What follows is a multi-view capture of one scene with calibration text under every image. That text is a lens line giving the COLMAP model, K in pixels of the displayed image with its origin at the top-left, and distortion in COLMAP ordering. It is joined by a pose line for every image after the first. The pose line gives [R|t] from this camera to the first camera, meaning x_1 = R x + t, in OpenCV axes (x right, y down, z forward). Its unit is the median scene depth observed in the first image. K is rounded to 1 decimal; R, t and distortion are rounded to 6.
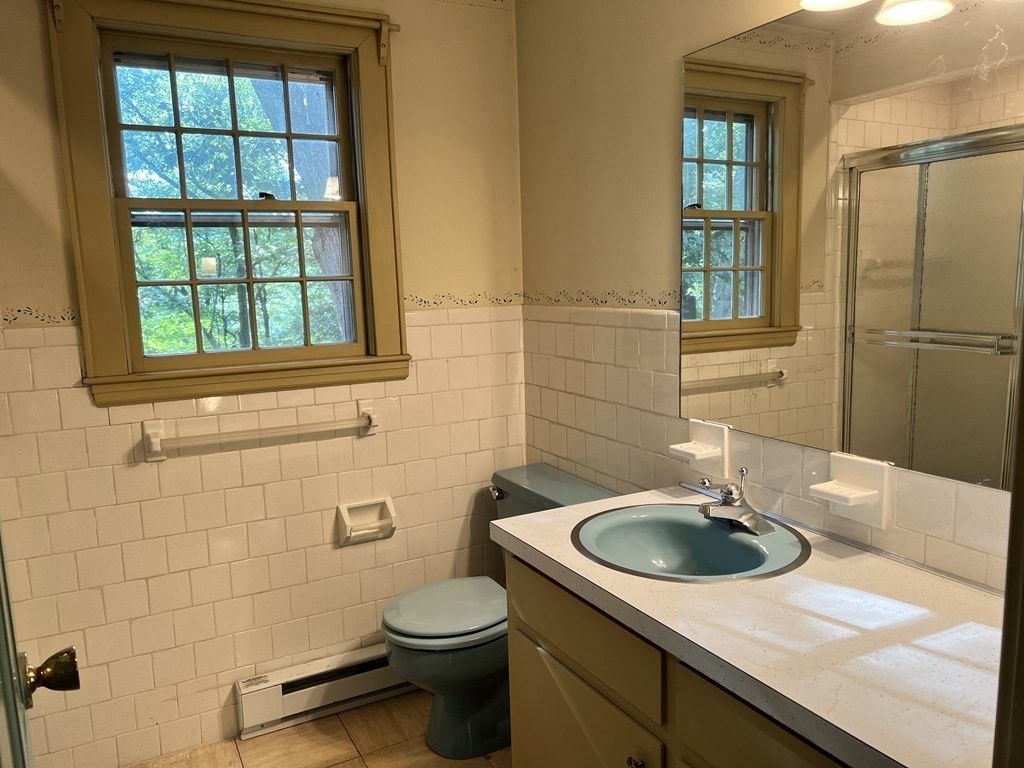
lens RADIAL K [[735.6, 0, 512.0], [0, 735.6, 384.0], [0, 0, 1]] dist [0.064168, -0.073522]
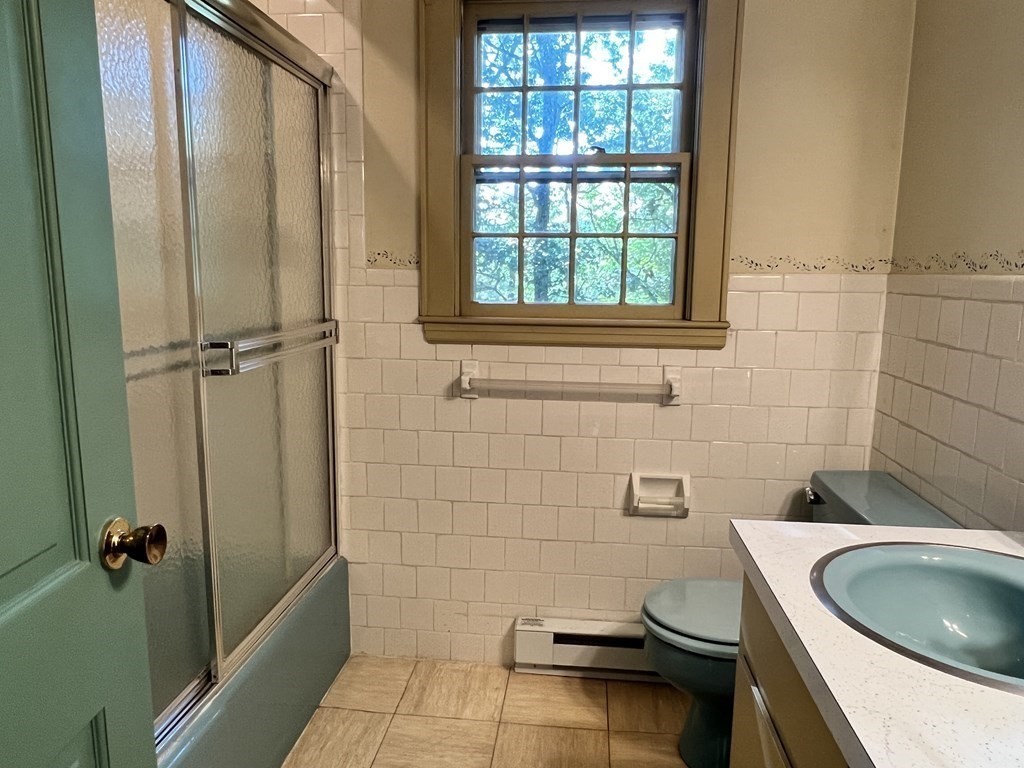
lens RADIAL K [[711.9, 0, 512.0], [0, 711.9, 384.0], [0, 0, 1]] dist [0.004102, 0.002303]
pose [[0.832006, 0.125981, -0.540272, 0.122197], [-0.111127, 0.991983, 0.060178, 0.011842], [0.543522, 0.009970, 0.839336, 0.139366]]
